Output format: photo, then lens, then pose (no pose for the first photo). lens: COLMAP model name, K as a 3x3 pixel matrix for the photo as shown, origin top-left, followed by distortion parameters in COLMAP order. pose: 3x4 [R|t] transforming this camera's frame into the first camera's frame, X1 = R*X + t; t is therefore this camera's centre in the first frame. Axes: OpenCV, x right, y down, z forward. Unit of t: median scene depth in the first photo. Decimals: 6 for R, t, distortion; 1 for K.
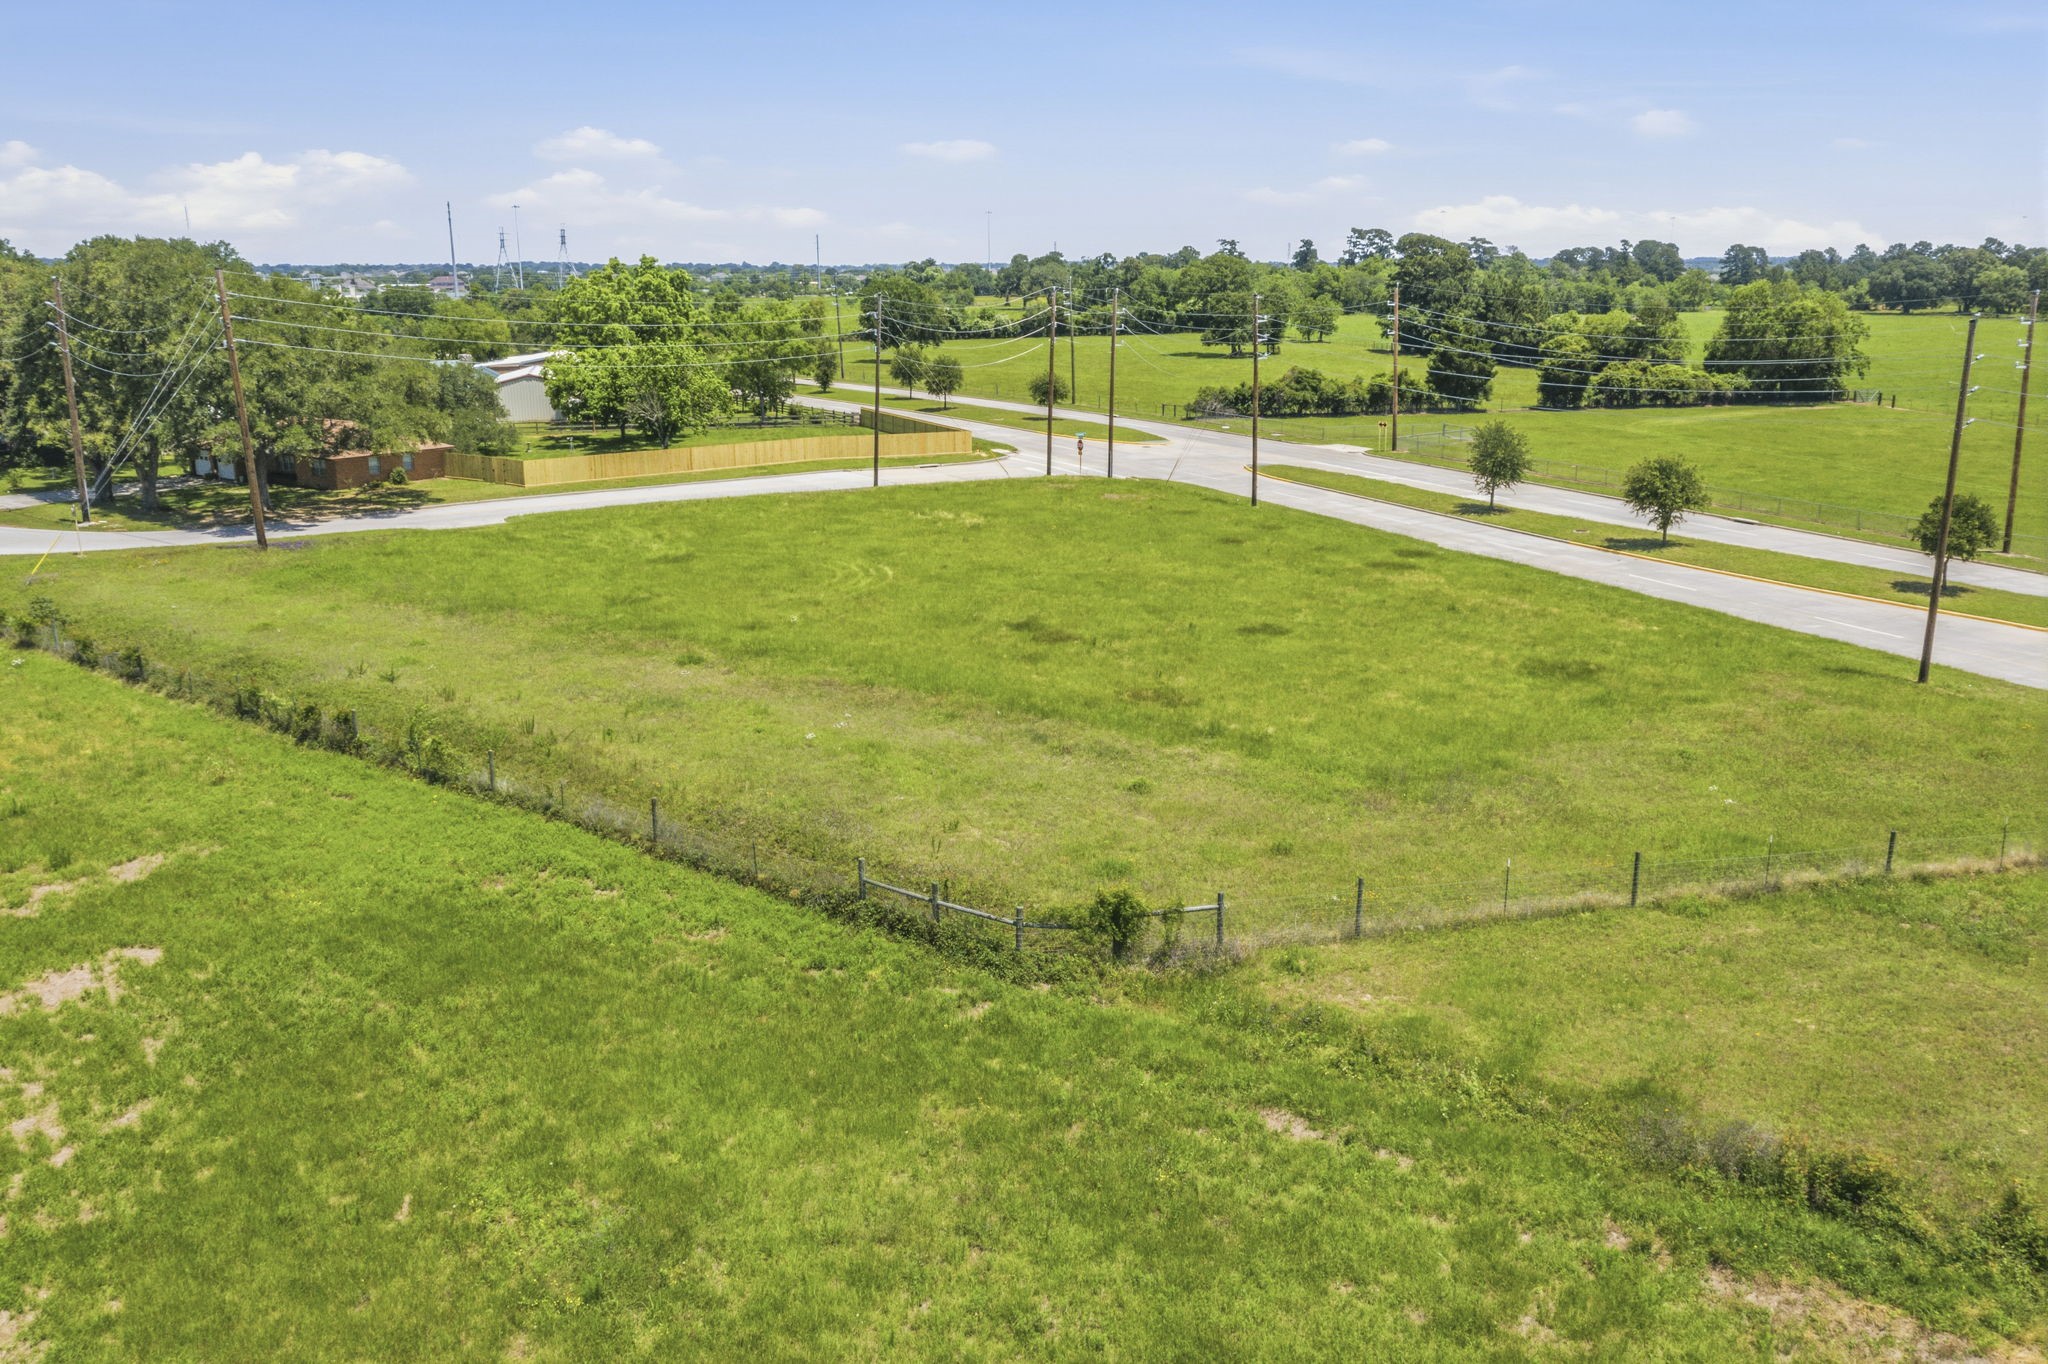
lens RADIAL K [[1627.5, 0, 1022.7], [0, 1627.5, 685.7], [0, 0, 1]] dist [-0.000529, 0.010302]
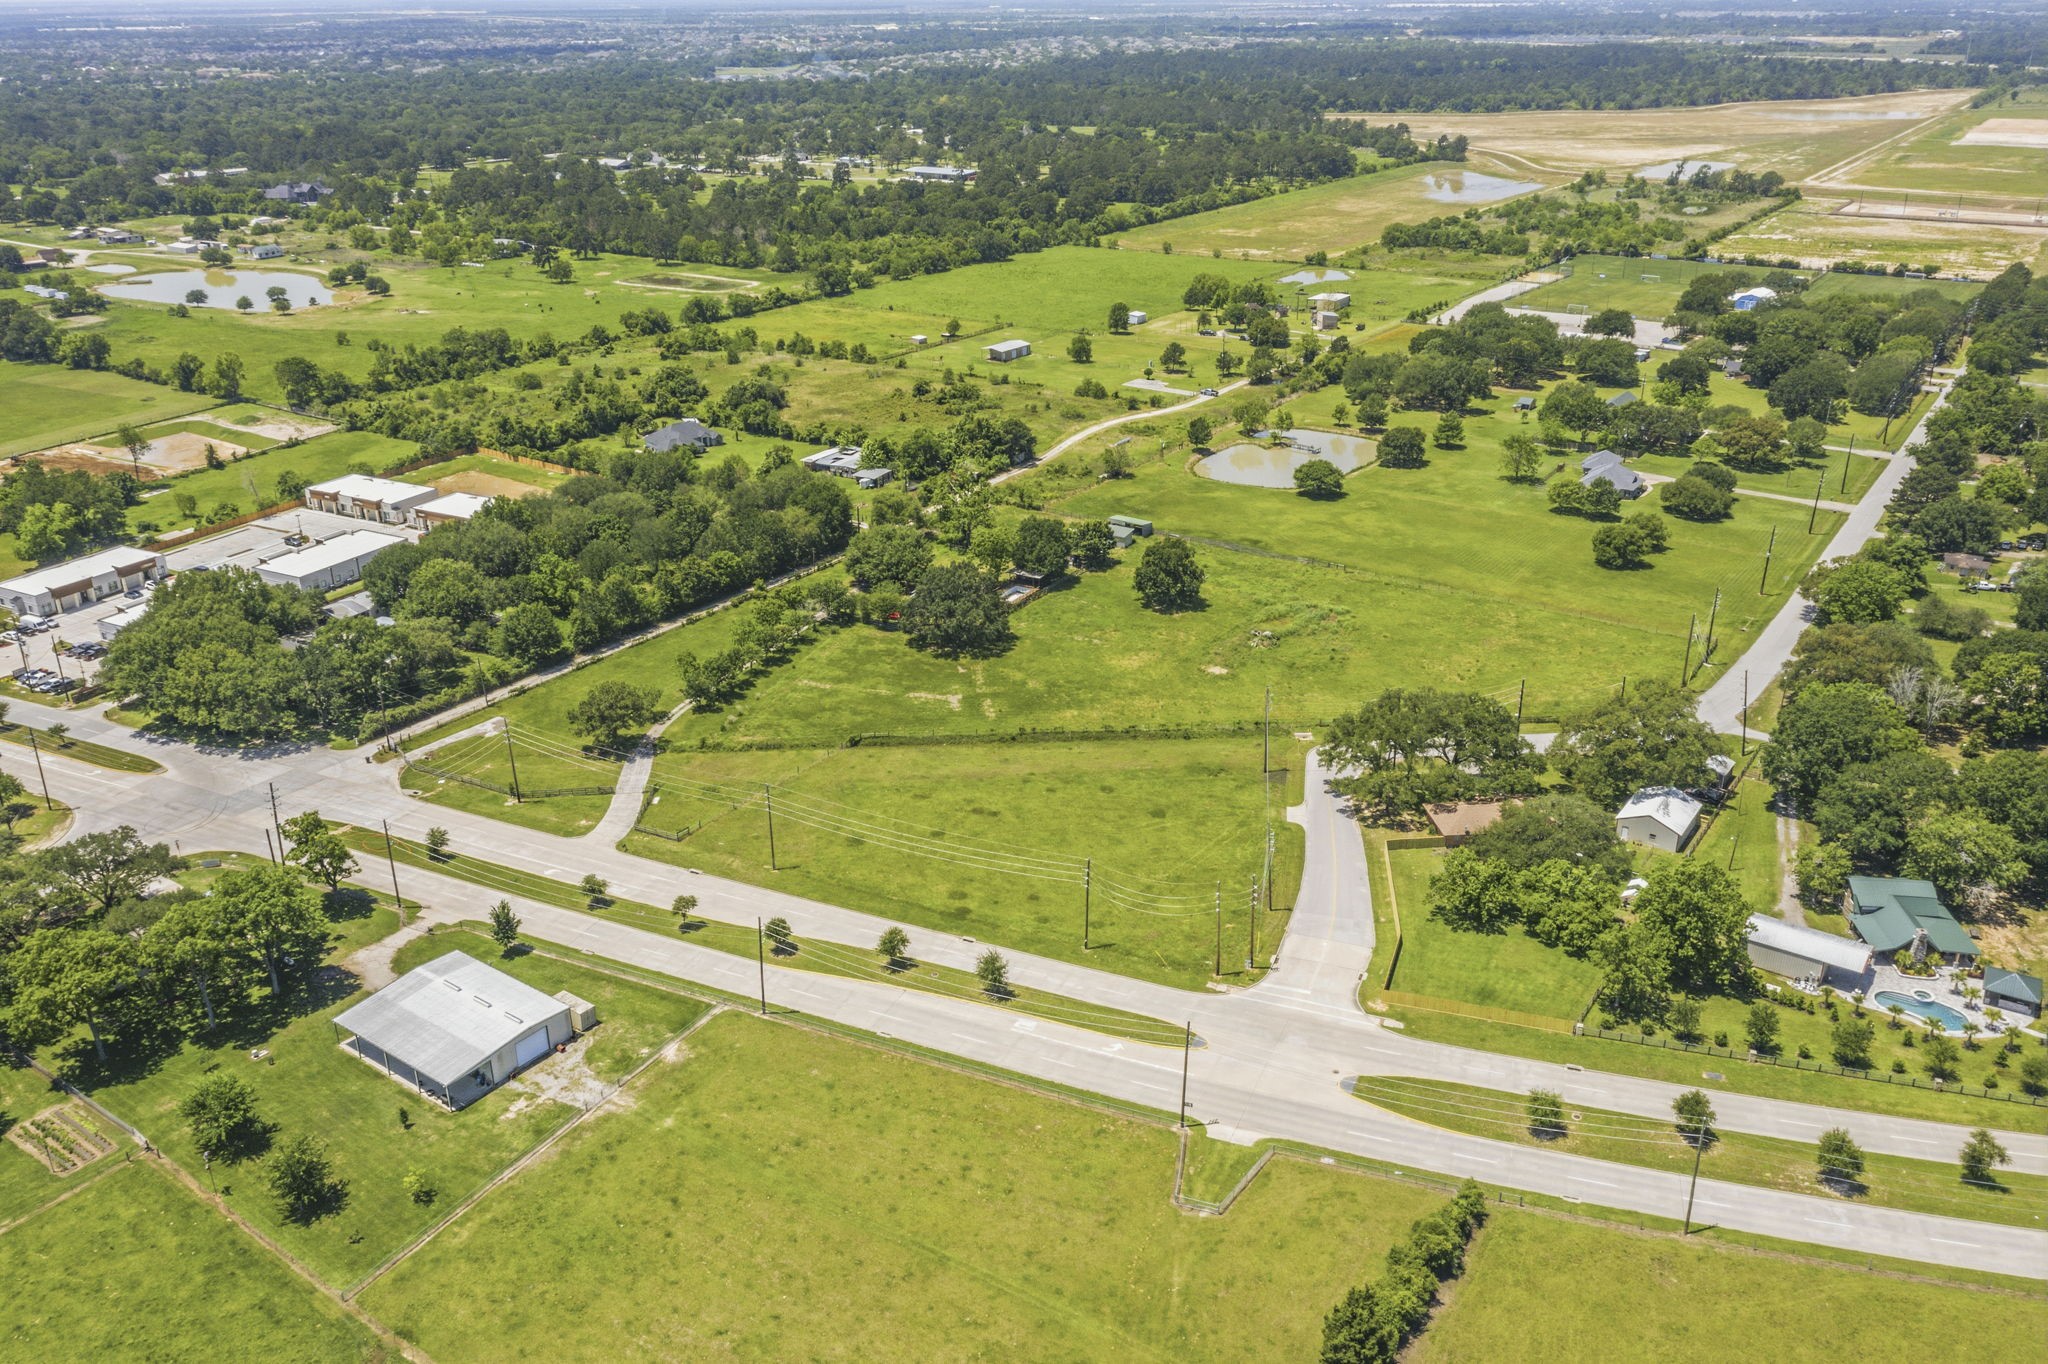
lens RADIAL K [[1627.5, 0, 1022.5], [0, 1627.5, 675.7], [0, 0, 1]] dist [-0.000529, 0.010302]
pose [[-0.758146, 0.263148, -0.596631, 1.586053], [-0.152858, 0.817746, 0.554910, -1.800146], [0.633916, 0.511902, -0.579747, 2.343004]]
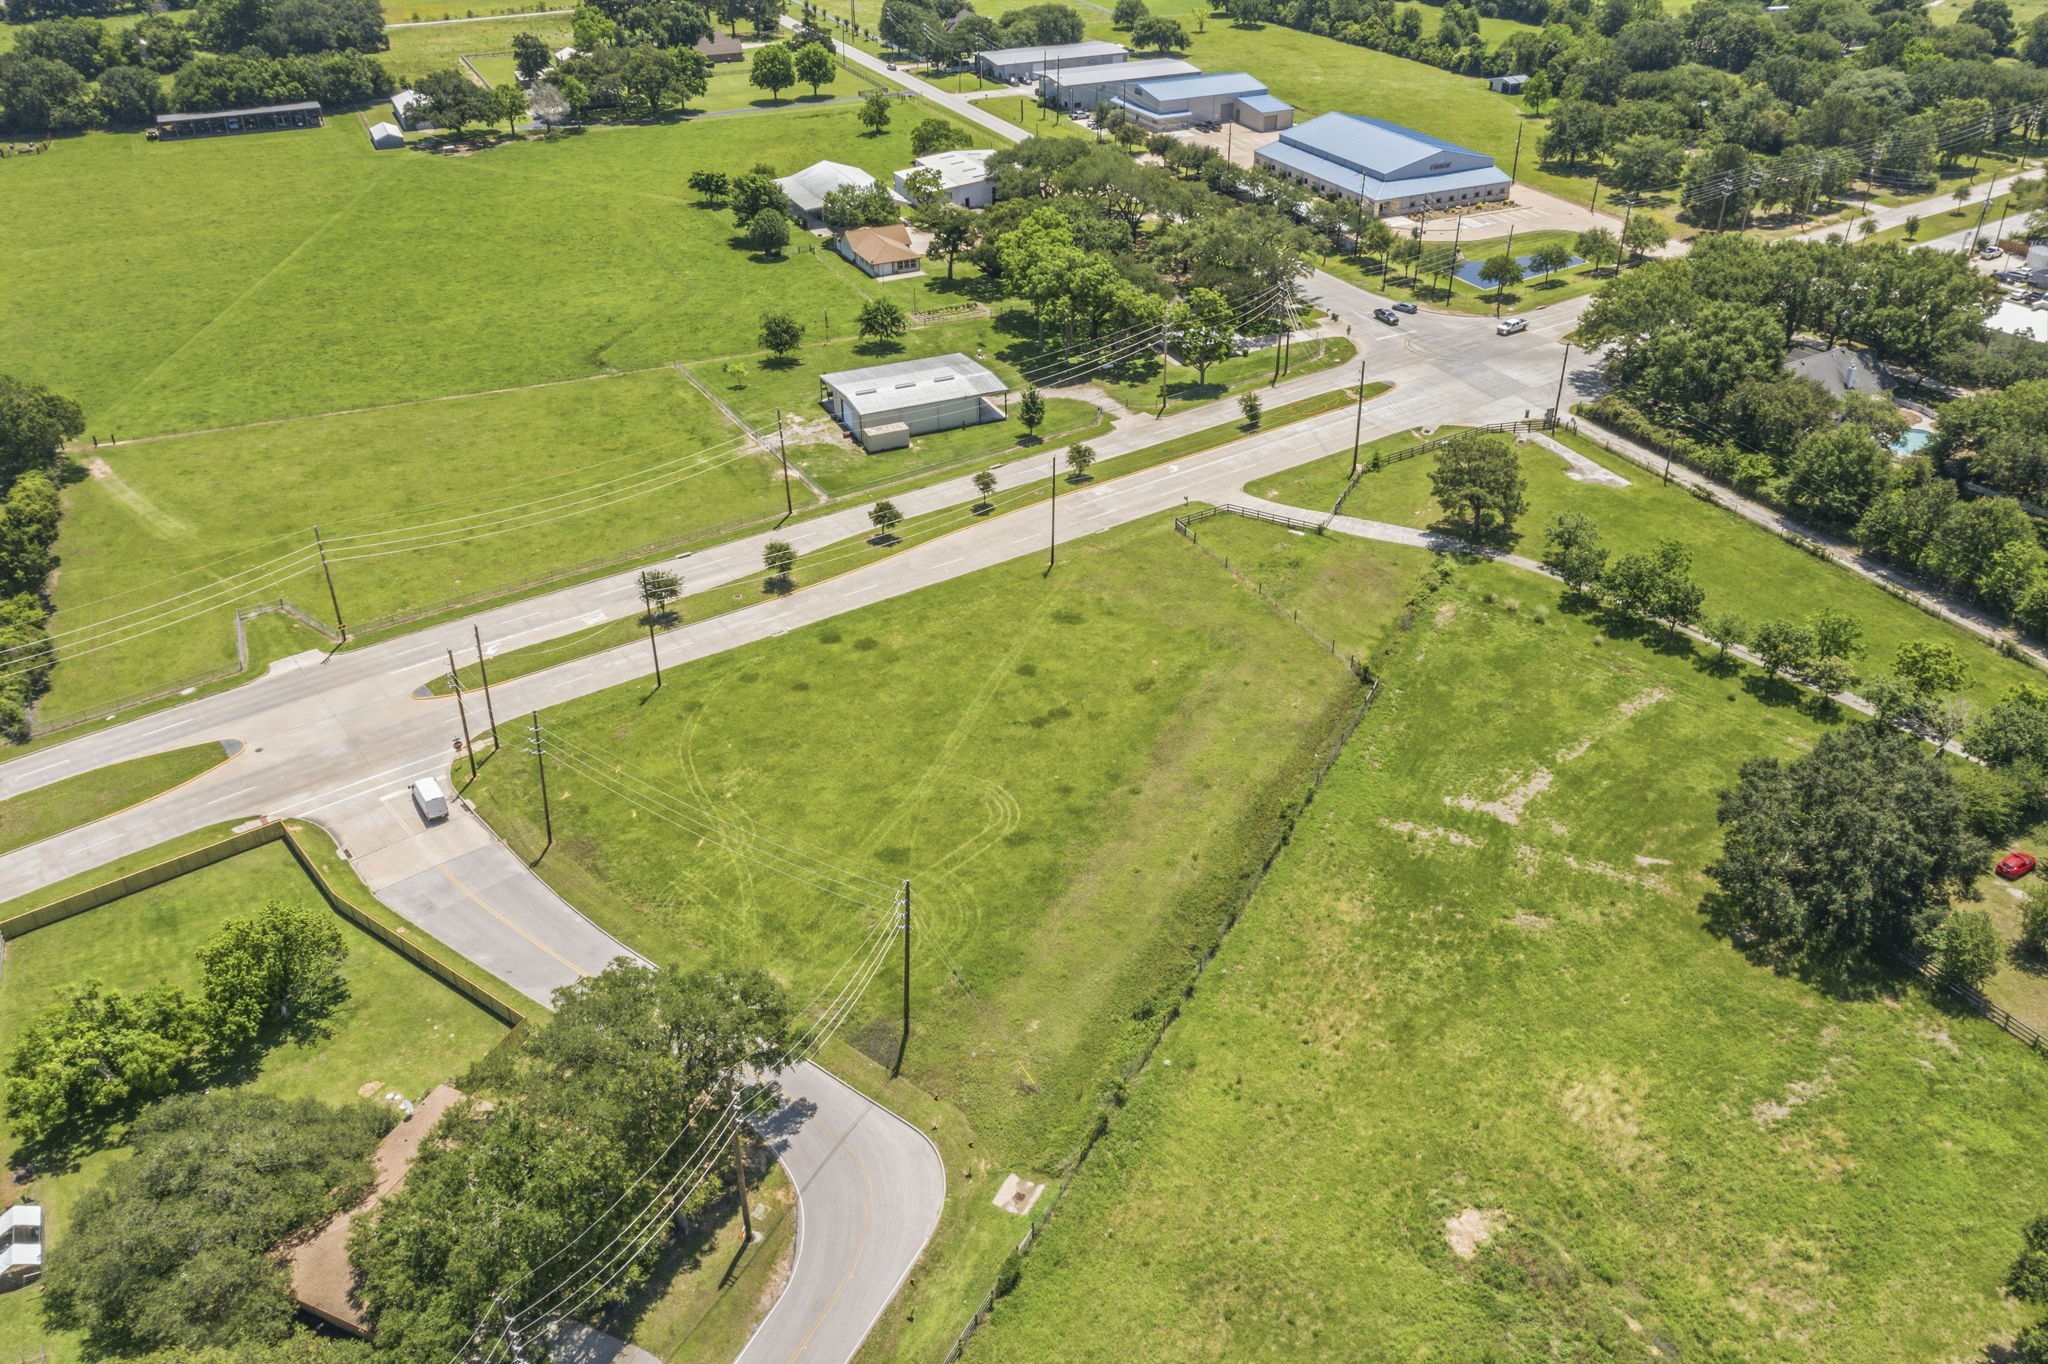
lens RADIAL K [[1627.5, 0, 1022.7], [0, 1627.5, 681.8], [0, 0, 1]] dist [-0.000529, 0.010302]
pose [[-0.186667, -0.507954, 0.840915, -1.508733], [0.252527, 0.802391, 0.540739, -1.059082], [-0.949413, 0.313292, -0.021508, 0.838466]]
